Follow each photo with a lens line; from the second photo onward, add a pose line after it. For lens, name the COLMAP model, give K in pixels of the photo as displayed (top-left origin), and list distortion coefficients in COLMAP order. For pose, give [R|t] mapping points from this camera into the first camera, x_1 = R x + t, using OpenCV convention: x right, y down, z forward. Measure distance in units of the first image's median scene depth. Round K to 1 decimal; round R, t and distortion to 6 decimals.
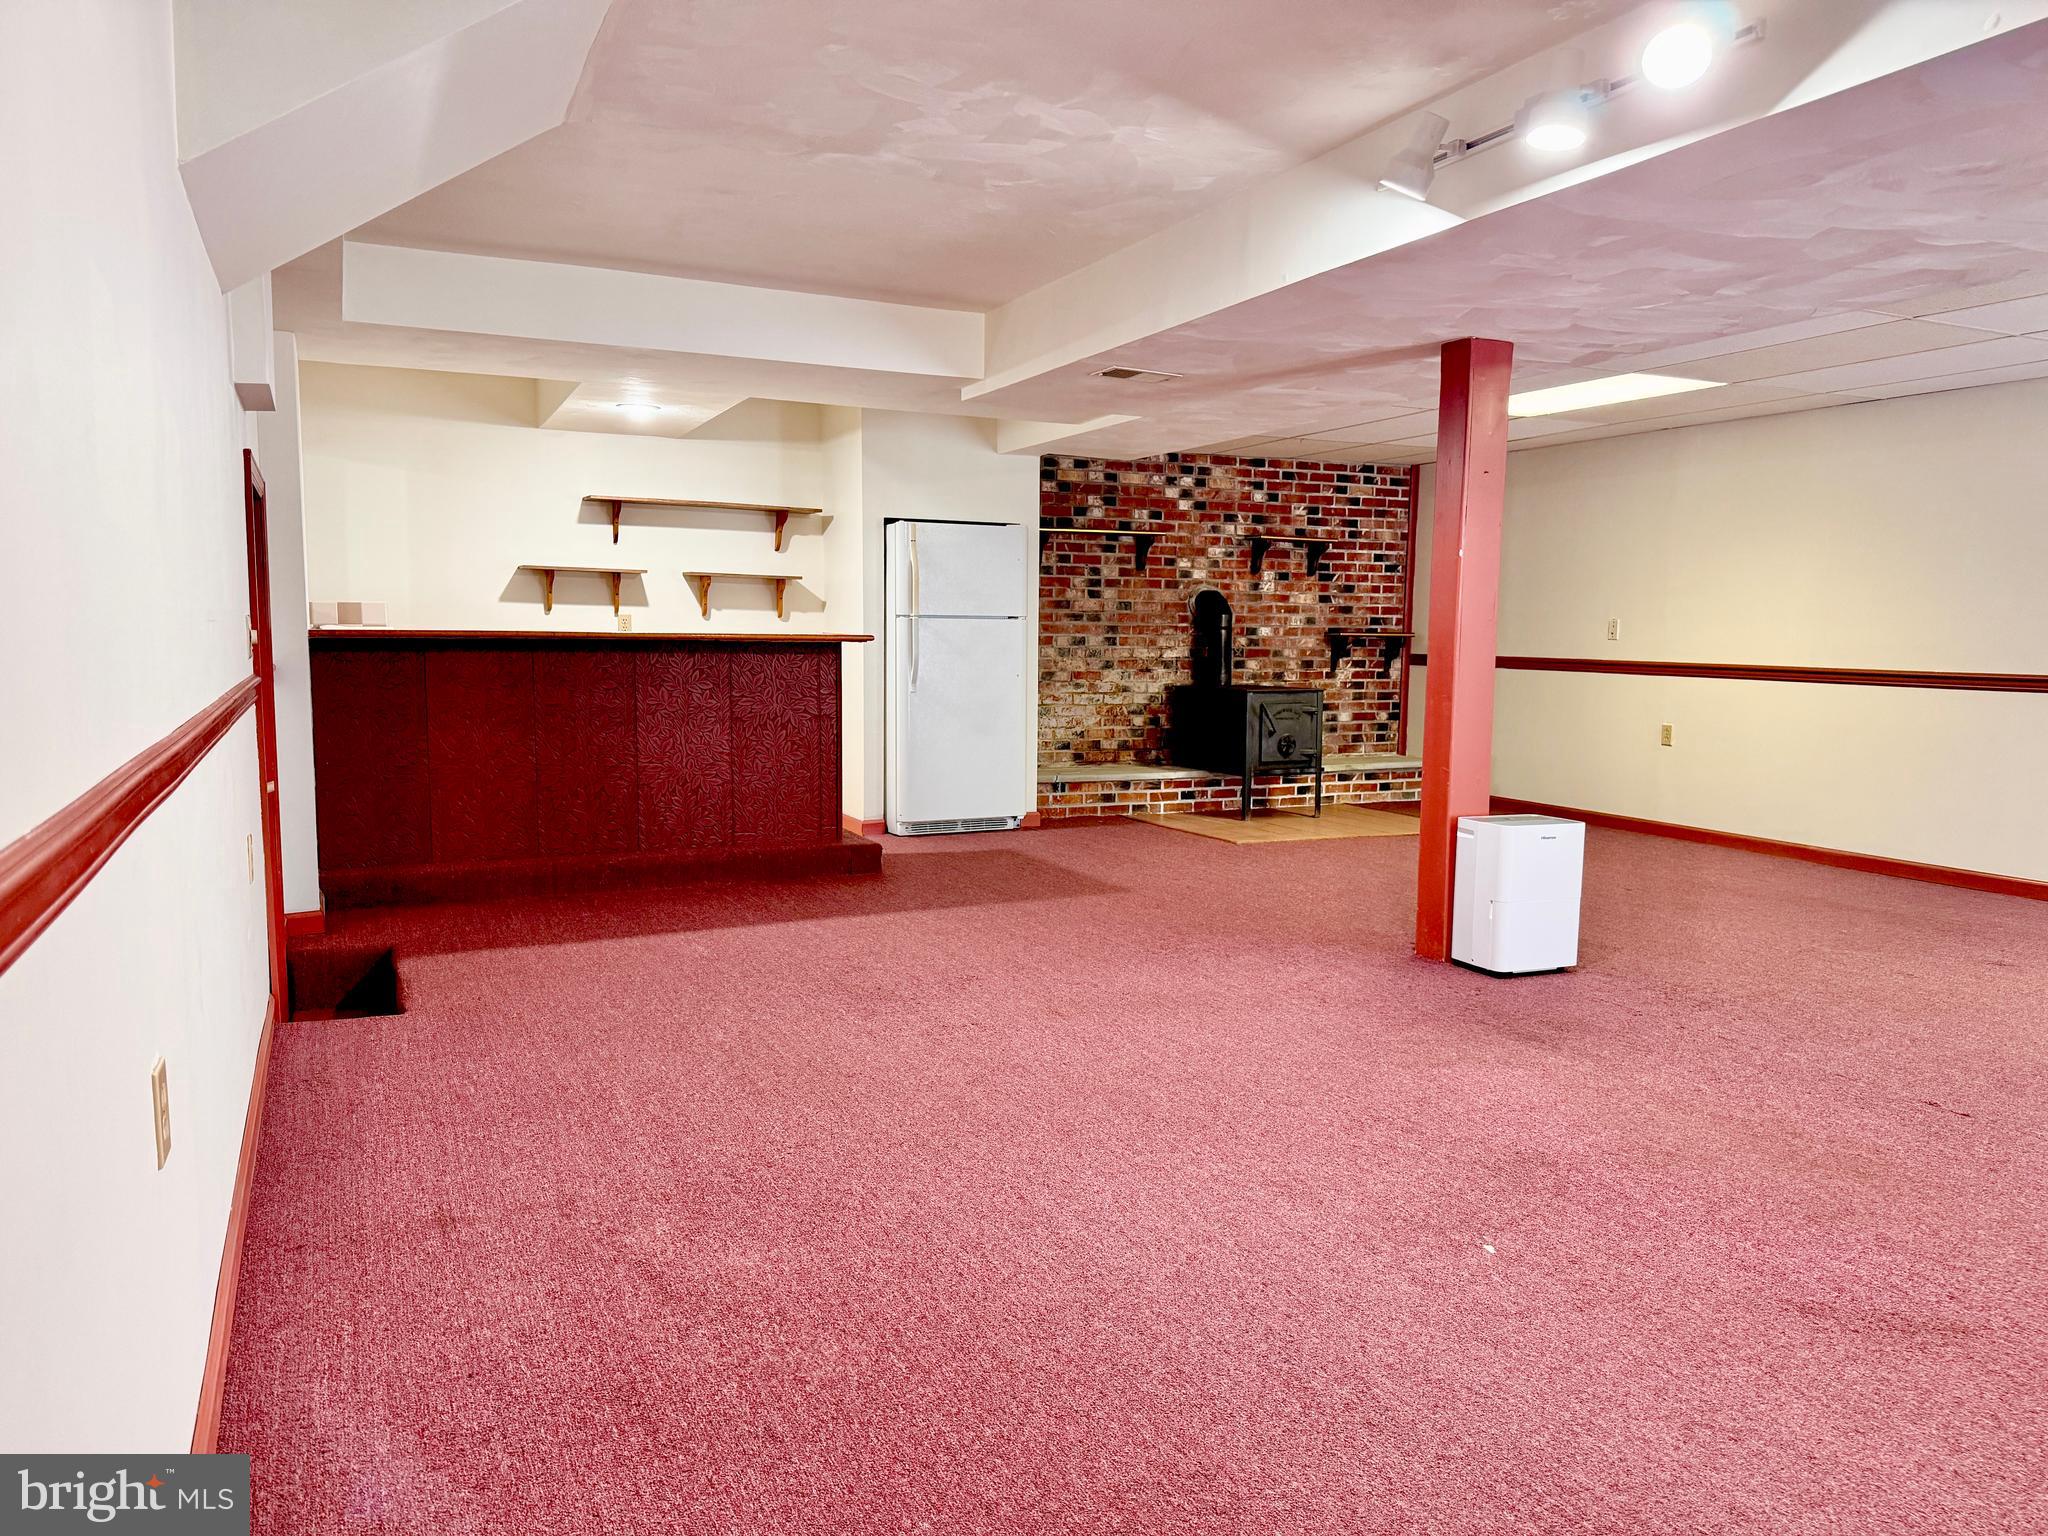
lens RADIAL K [[1440.1, 0, 1023.8], [0, 1440.1, 775.0], [0, 0, 1]] dist [0.062036, -0.002476]
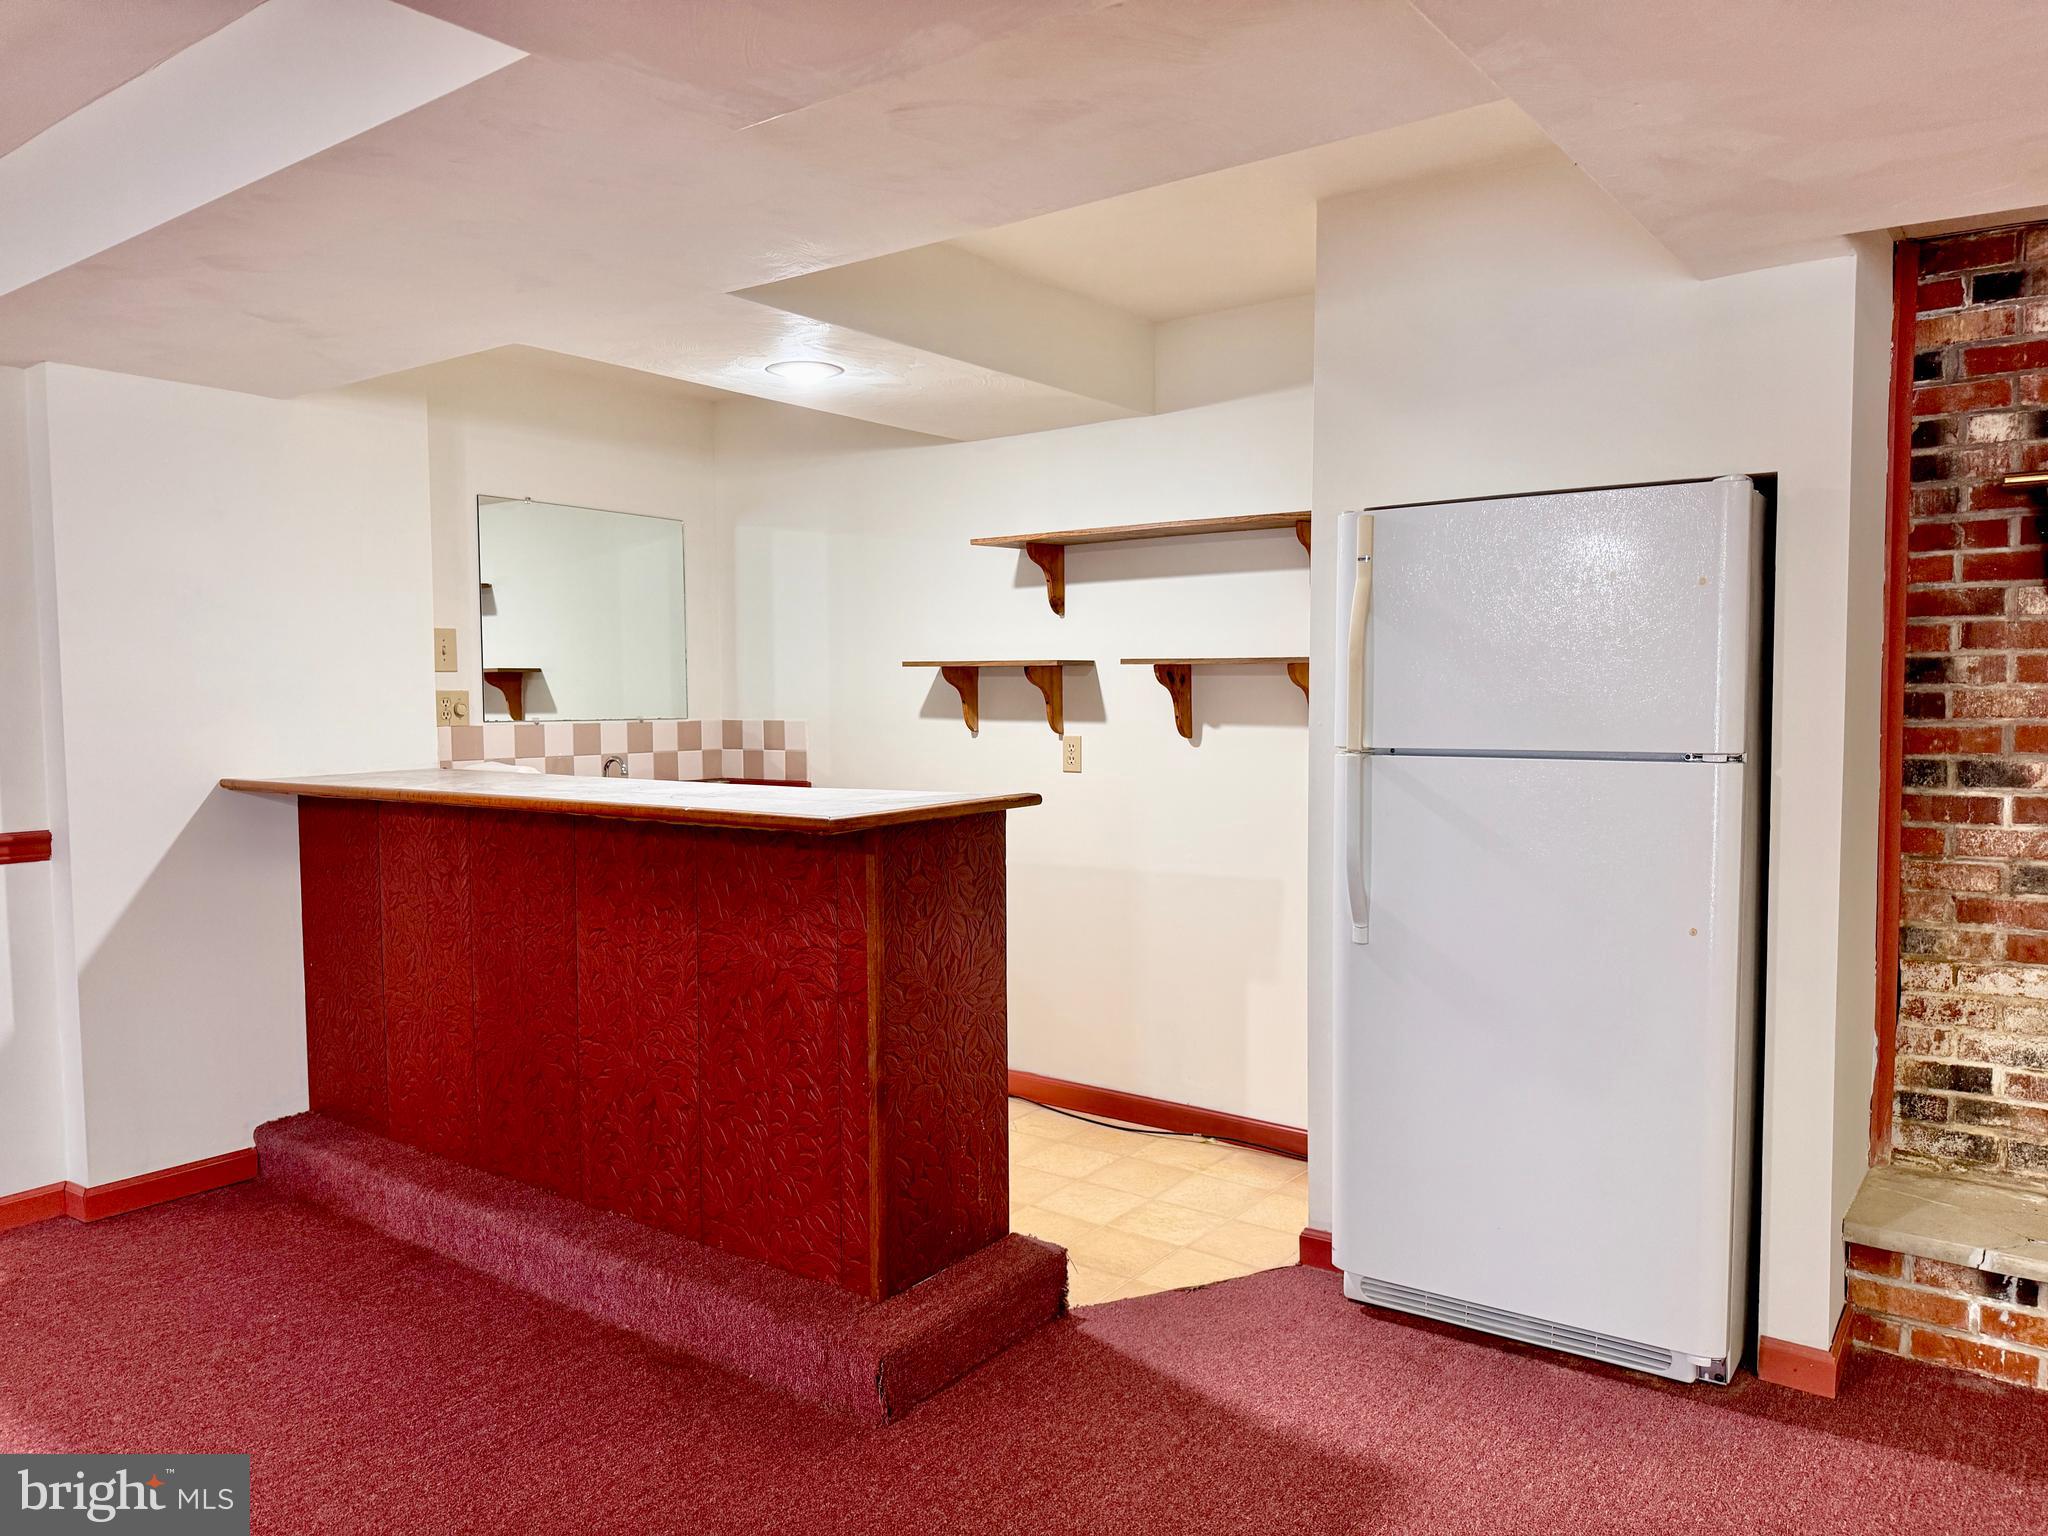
lens RADIAL K [[1440.1, 0, 1023.8], [0, 1440.1, 775.0], [0, 0, 1]] dist [0.062036, -0.002476]
pose [[0.461971, 0.030631, -0.886366, 0.230986], [-0.088449, 0.996012, -0.011680, -0.087602], [0.882473, 0.083794, 0.462838, 0.723443]]
